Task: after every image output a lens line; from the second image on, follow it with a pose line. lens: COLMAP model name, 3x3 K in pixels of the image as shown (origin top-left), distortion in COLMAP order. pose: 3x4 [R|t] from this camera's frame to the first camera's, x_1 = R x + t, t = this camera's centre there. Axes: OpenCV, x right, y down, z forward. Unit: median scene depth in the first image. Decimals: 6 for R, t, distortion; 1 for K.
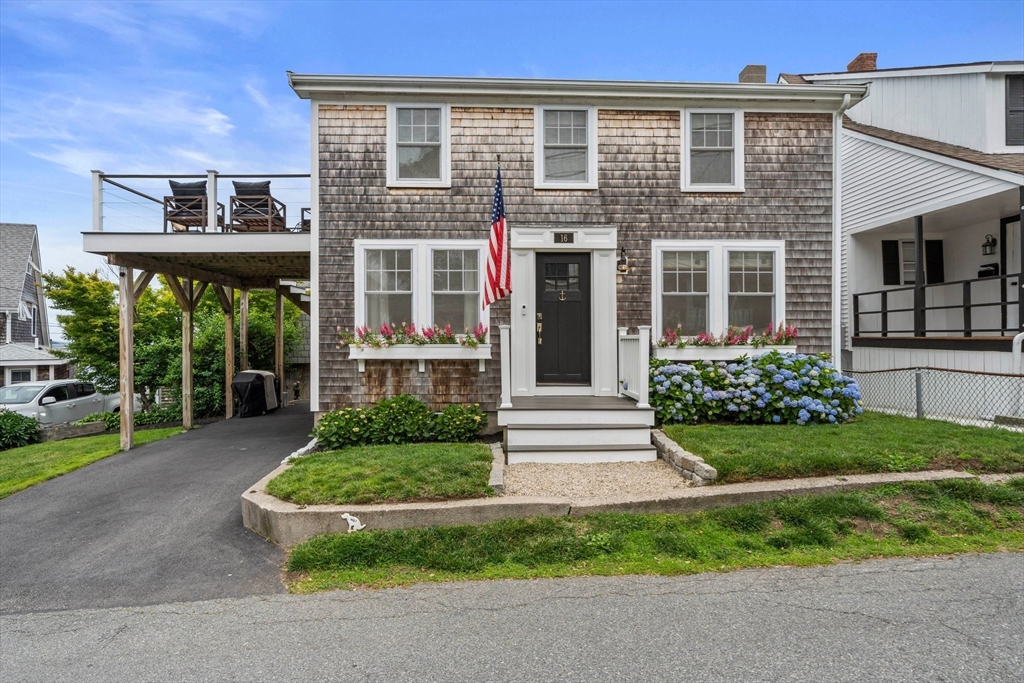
lens RADIAL K [[552.7, 0, 514.6], [0, 552.7, 328.7], [0, 0, 1]] dist [0.001382, 0.000496]
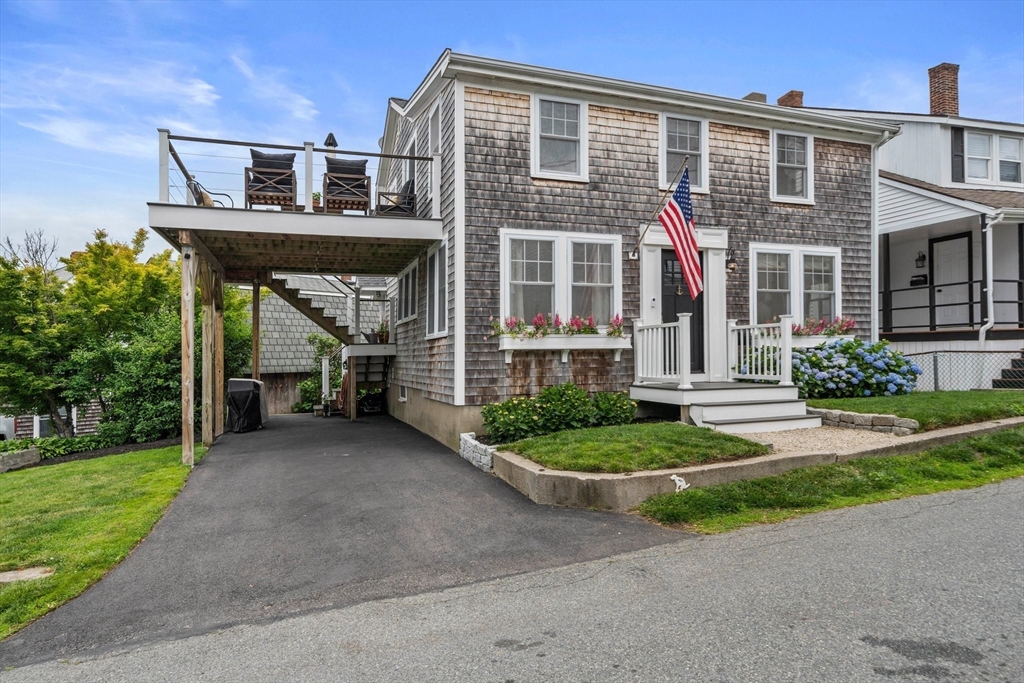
lens RADIAL K [[608.5, 0, 512.0], [0, 608.5, 341.5], [0, 0, 1]] dist [0.001994, 0.001478]
pose [[0.951328, -0.005414, 0.308134, -0.600548], [0.007399, 0.999959, -0.005275, 0.045196], [-0.308093, 0.007298, 0.951328, -0.030849]]
